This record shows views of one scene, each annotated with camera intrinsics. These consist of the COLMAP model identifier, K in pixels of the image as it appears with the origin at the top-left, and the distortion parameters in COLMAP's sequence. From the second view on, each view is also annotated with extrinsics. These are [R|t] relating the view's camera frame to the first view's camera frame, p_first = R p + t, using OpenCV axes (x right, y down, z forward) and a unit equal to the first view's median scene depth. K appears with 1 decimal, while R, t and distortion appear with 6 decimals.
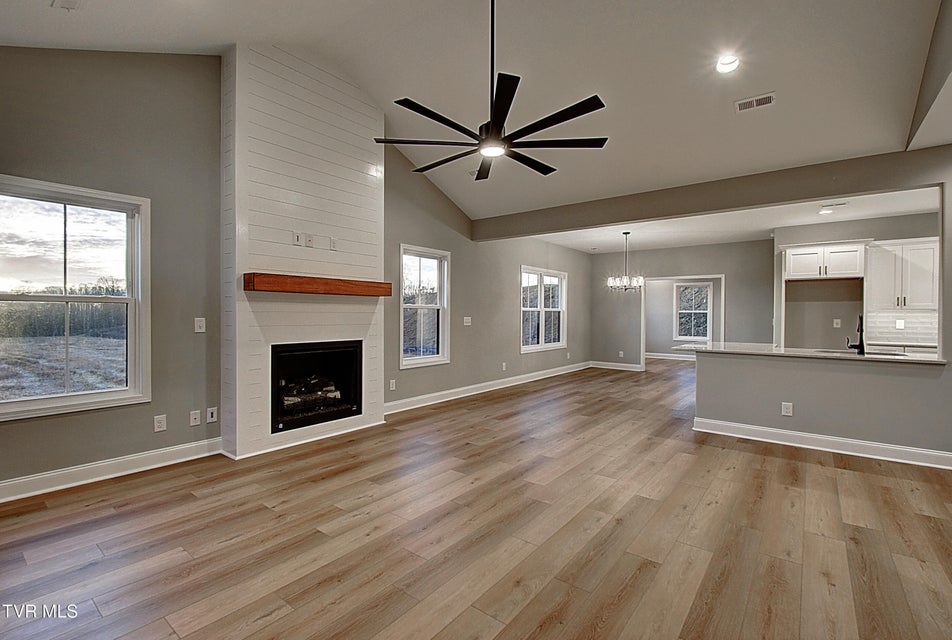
lens RADIAL K [[427.2, 0, 474.8], [0, 427.2, 318.5], [0, 0, 1]] dist [0.001049, -0.000981]
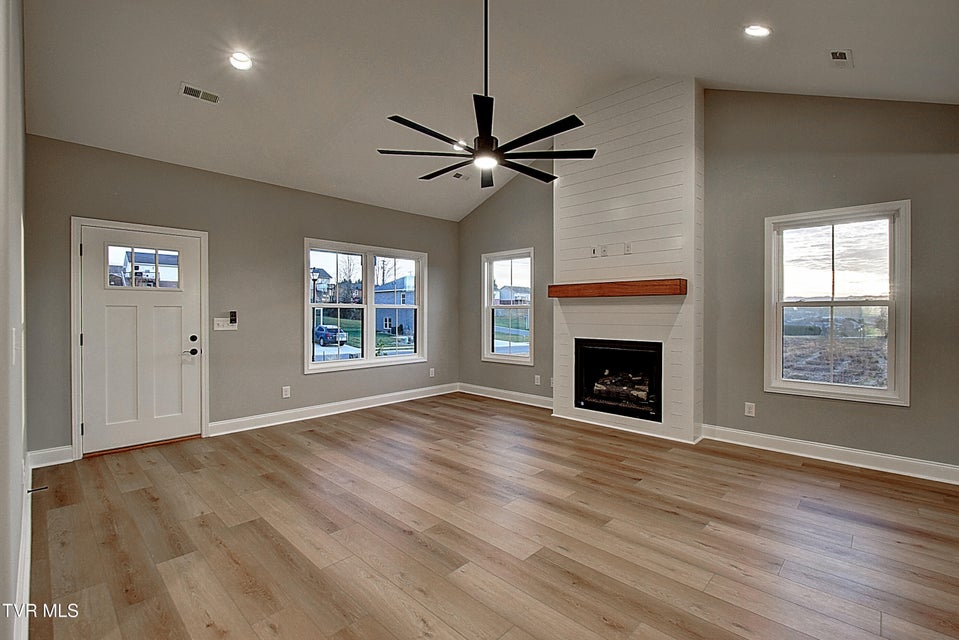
lens RADIAL K [[430.3, 0, 479.9], [0, 430.3, 316.9], [0, 0, 1]] dist [0.000371, 0.000412]
pose [[-0.097810, 0.002625, -0.995202, 0.851967], [-0.016722, 0.999851, 0.004280, -0.004173], [0.995065, 0.017060, -0.097752, 0.837432]]
